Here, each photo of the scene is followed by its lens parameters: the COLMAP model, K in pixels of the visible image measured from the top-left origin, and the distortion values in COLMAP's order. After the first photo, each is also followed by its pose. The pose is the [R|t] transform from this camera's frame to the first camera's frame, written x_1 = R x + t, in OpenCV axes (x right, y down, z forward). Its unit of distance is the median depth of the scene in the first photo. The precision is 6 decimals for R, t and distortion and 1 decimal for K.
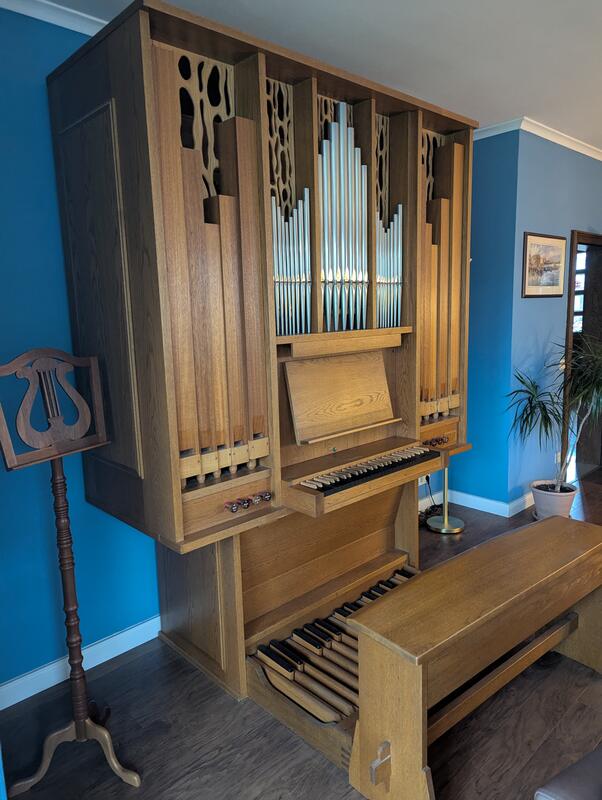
lens RADIAL K [[570.0, 0, 301.0], [0, 570.0, 400.0], [0, 0, 1]] dist [0.038225, 0.000806]
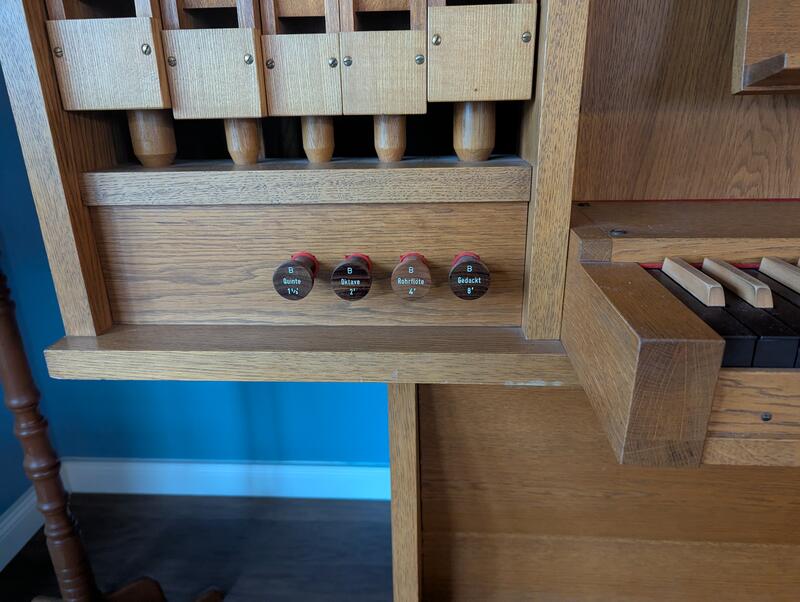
lens RADIAL K [[570.0, 0, 400.0], [0, 570.0, 301.0], [0, 0, 1]] dist [0.038225, 0.000806]
pose [[0.676036, 0.263937, -0.687977, 0.079581], [-0.114275, 0.959907, 0.255969, 0.117555], [0.727954, -0.094426, 0.679093, 0.794000]]
